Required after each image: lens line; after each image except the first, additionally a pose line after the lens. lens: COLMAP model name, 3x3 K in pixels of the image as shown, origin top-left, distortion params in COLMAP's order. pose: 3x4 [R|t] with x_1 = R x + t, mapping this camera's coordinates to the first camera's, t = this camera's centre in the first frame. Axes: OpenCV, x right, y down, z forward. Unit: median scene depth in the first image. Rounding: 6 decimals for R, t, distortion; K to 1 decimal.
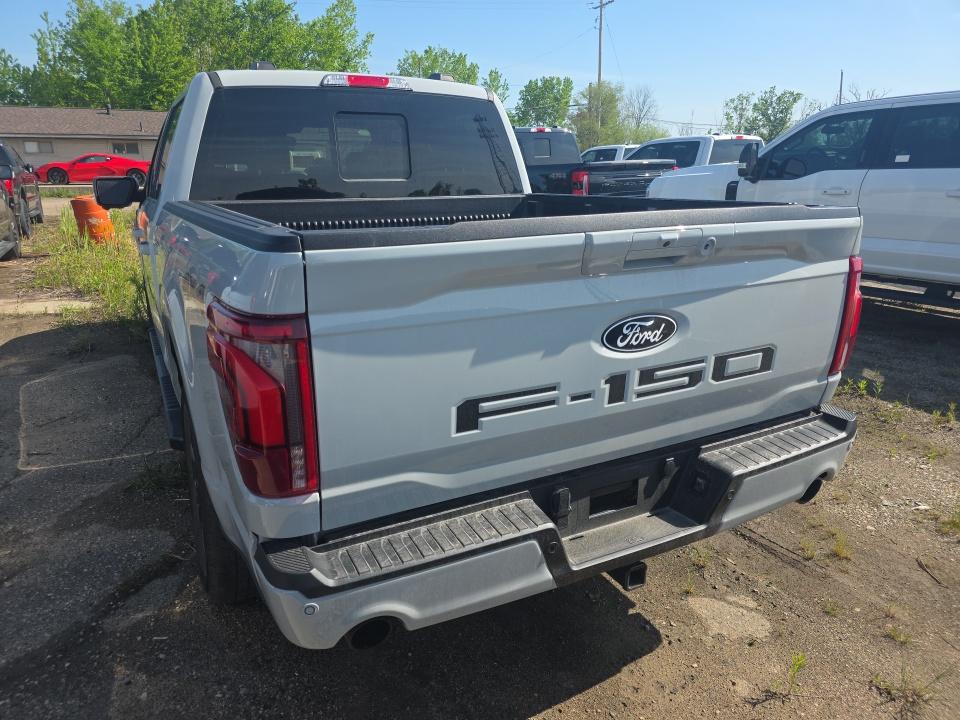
lens RADIAL K [[647.8, 0, 480.0], [0, 647.8, 360.0], [0, 0, 1]] dist [0.041269, -0.039360]
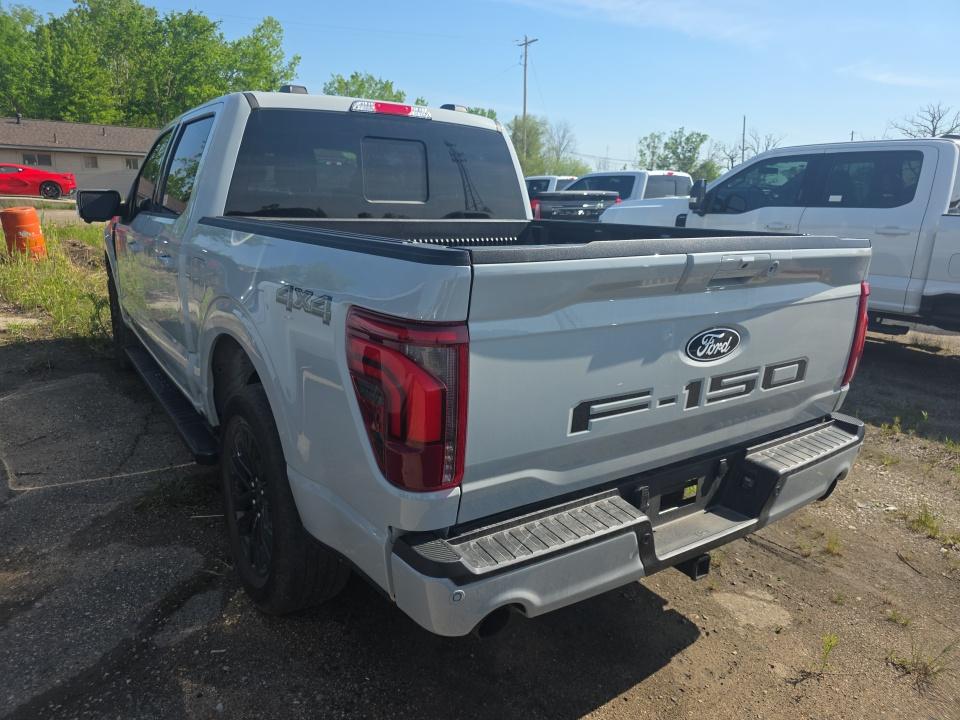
lens RADIAL K [[650.1, 0, 478.1], [0, 650.1, 352.8], [0, 0, 1]] dist [0.037448, -0.039621]
pose [[0.993224, 0.006169, 0.116048, -0.213287], [-0.000568, 0.998836, -0.048234, 0.020608], [-0.116211, 0.047841, 0.992072, -0.053020]]
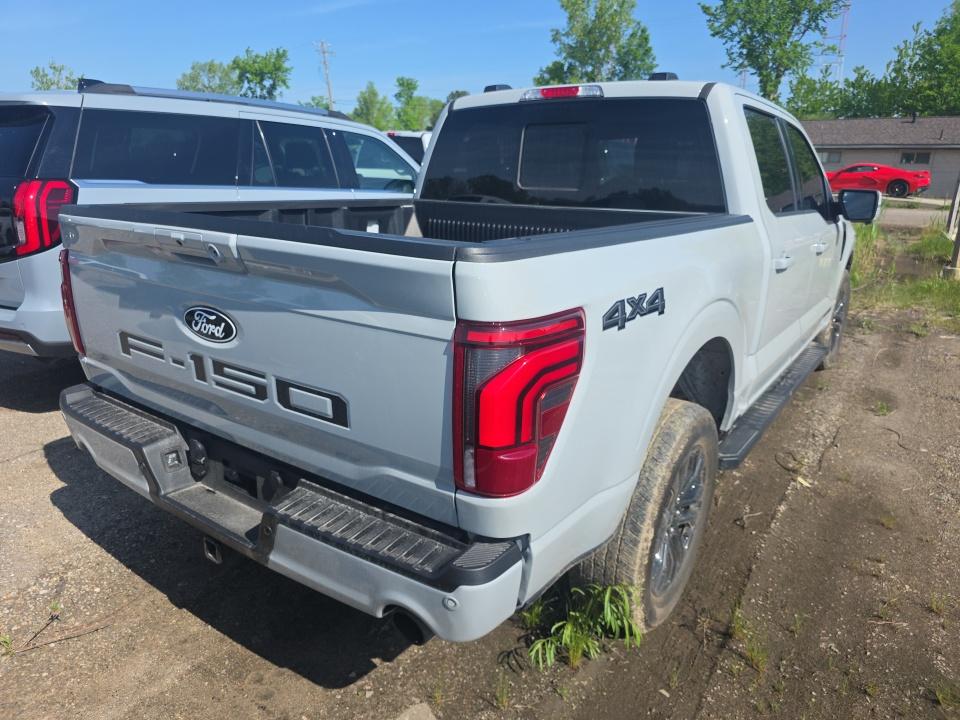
lens RADIAL K [[667.5, 0, 480.0], [0, 667.5, 360.0], [0, 0, 1]] dist [0.001416, -0.001396]
pose [[0.450030, 0.258687, -0.854724, 1.054960], [-0.275200, 0.950716, 0.142841, -0.199978], [0.849551, 0.170938, 0.499042, 0.618594]]
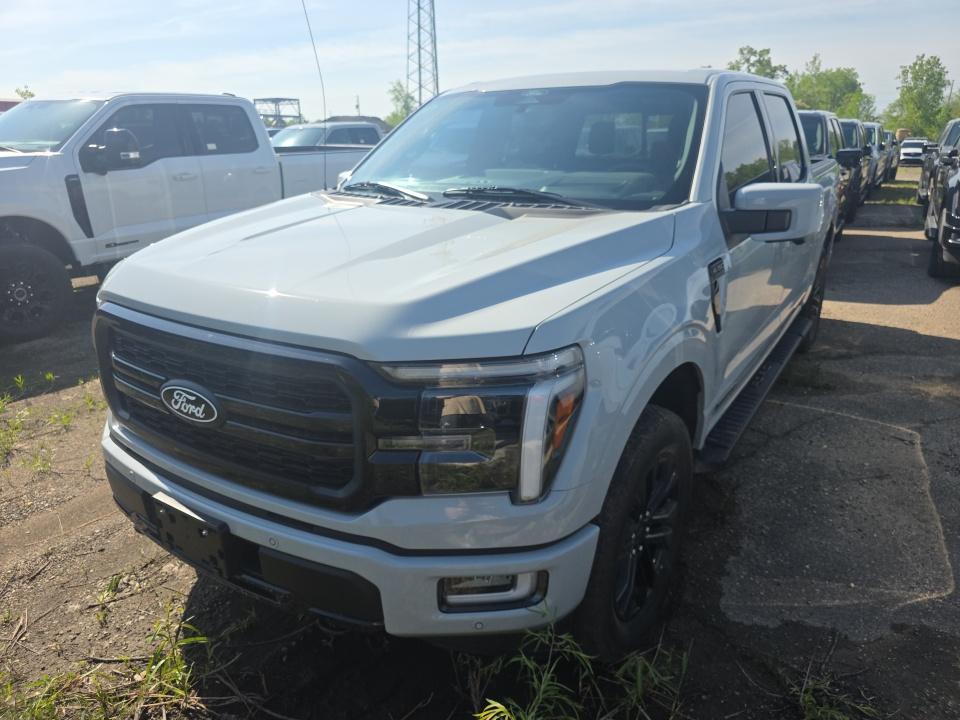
lens RADIAL K [[647.8, 0, 480.0], [0, 647.8, 360.0], [0, 0, 1]] dist [0.041269, -0.039360]
pose [[-0.476567, -0.275546, 0.834840, -1.857716], [0.263166, 0.861354, 0.434525, -0.907038], [-0.838825, 0.426782, -0.337979, 2.906026]]
